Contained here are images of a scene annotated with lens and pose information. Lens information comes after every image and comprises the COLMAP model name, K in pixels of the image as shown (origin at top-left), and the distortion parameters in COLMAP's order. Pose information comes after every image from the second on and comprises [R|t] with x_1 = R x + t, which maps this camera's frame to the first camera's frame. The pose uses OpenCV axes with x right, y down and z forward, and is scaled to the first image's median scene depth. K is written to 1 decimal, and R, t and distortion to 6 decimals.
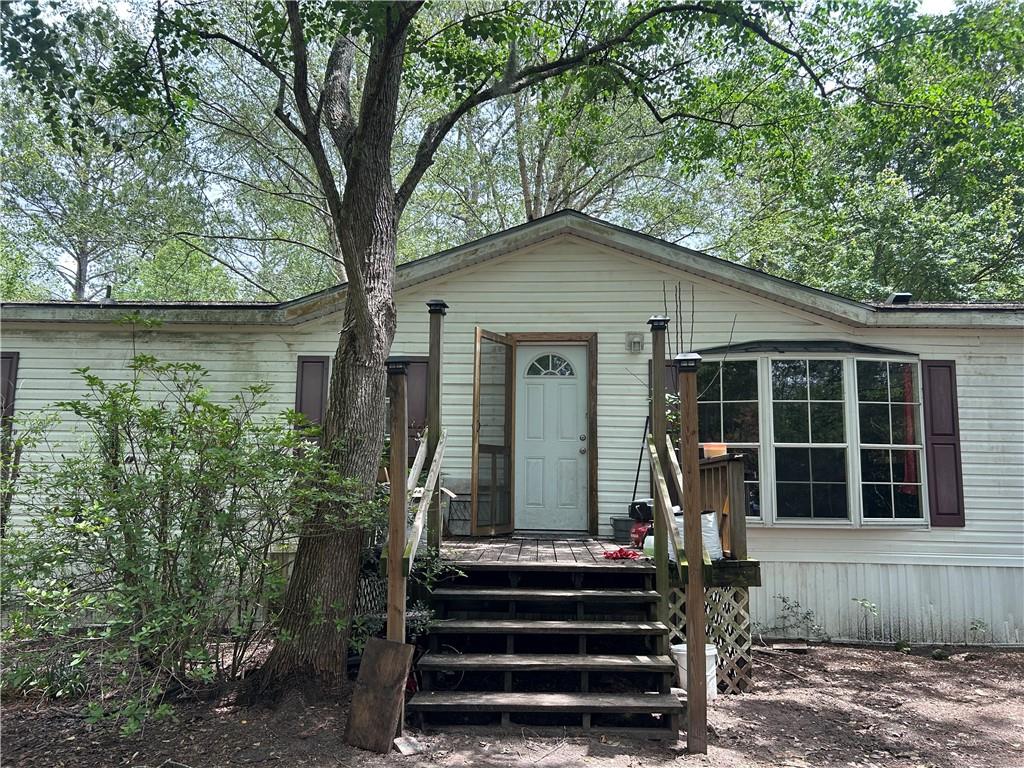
lens RADIAL K [[784.7, 0, 511.3], [0, 784.7, 406.8], [0, 0, 1]] dist [0.100652, -0.125799]
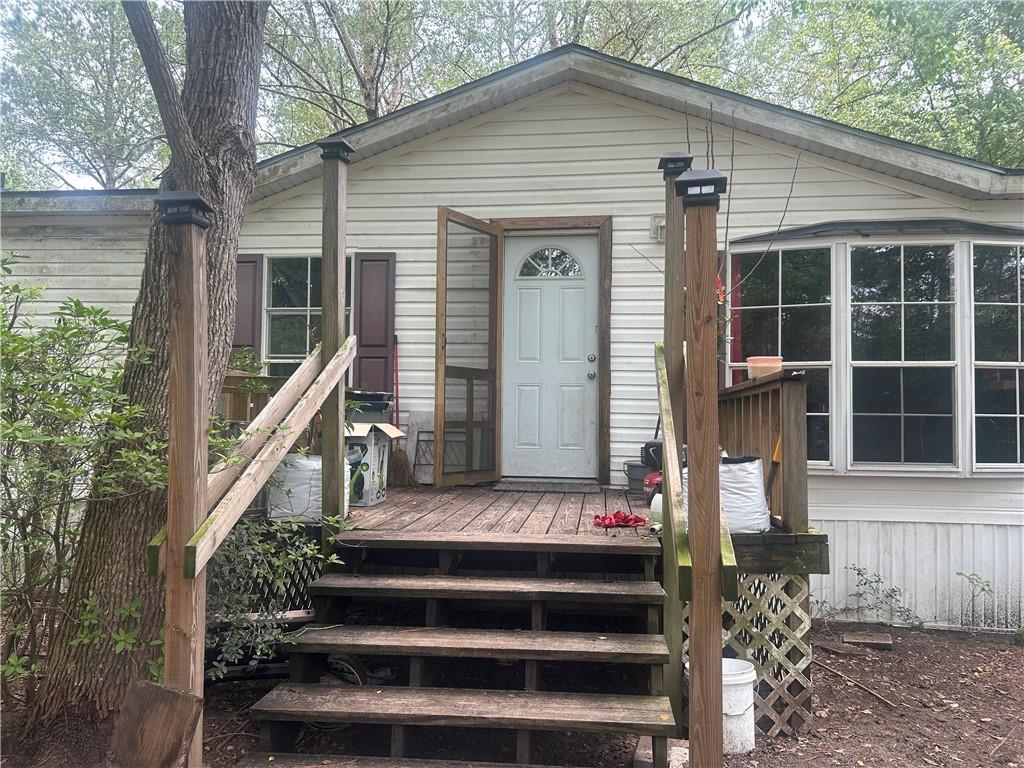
lens RADIAL K [[784.7, 0, 511.3], [0, 784.7, 406.8], [0, 0, 1]] dist [0.100652, -0.125799]
pose [[0.997045, -0.002870, -0.076765, 0.074539], [0.009070, 0.996710, 0.080545, 0.025432], [0.076281, -0.081003, 0.993791, 0.242402]]
